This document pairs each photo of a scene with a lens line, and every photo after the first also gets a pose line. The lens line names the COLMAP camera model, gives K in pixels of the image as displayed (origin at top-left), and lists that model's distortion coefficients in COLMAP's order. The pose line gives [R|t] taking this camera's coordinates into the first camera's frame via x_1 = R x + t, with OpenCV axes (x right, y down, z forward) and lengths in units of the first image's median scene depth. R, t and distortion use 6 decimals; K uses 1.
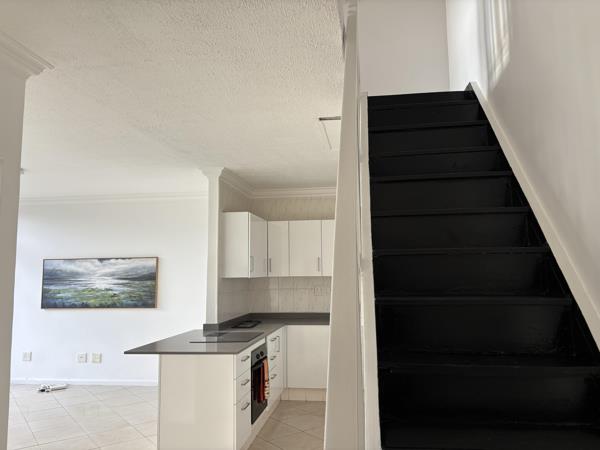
lens RADIAL K [[448.9, 0, 300.0], [0, 448.9, 225.0], [0, 0, 1]] dist [0.014756, 0.004705]
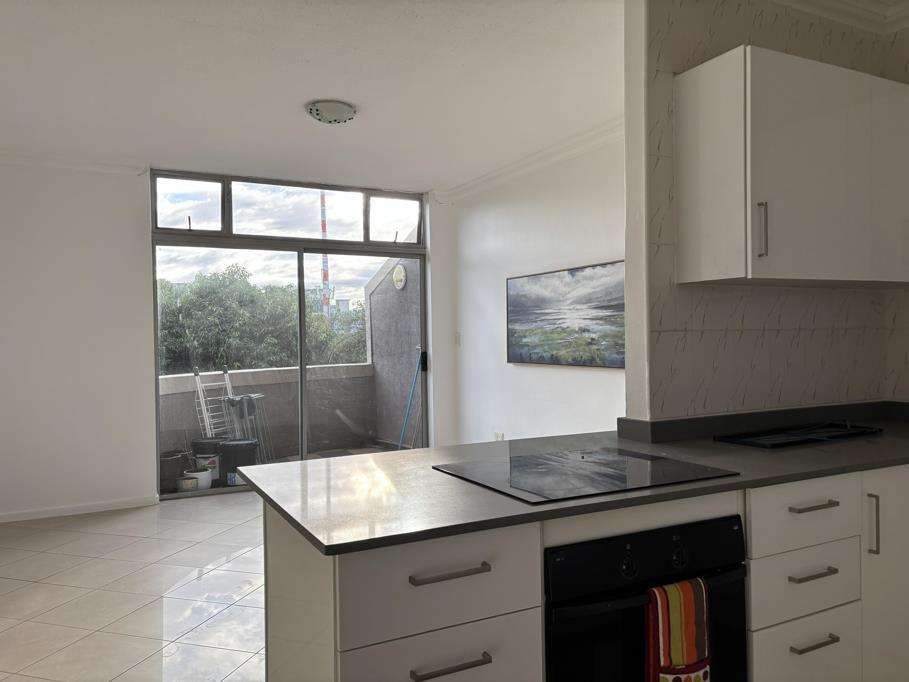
lens RADIAL K [[680.1, 0, 454.5], [0, 680.1, 341.0], [0, 0, 1]] dist [0.014756, 0.004705]
pose [[0.579182, 0.011664, -0.815115, 0.102253], [0.096849, 0.991832, 0.083008, 0.080071], [0.809425, -0.127020, 0.573321, 0.457445]]
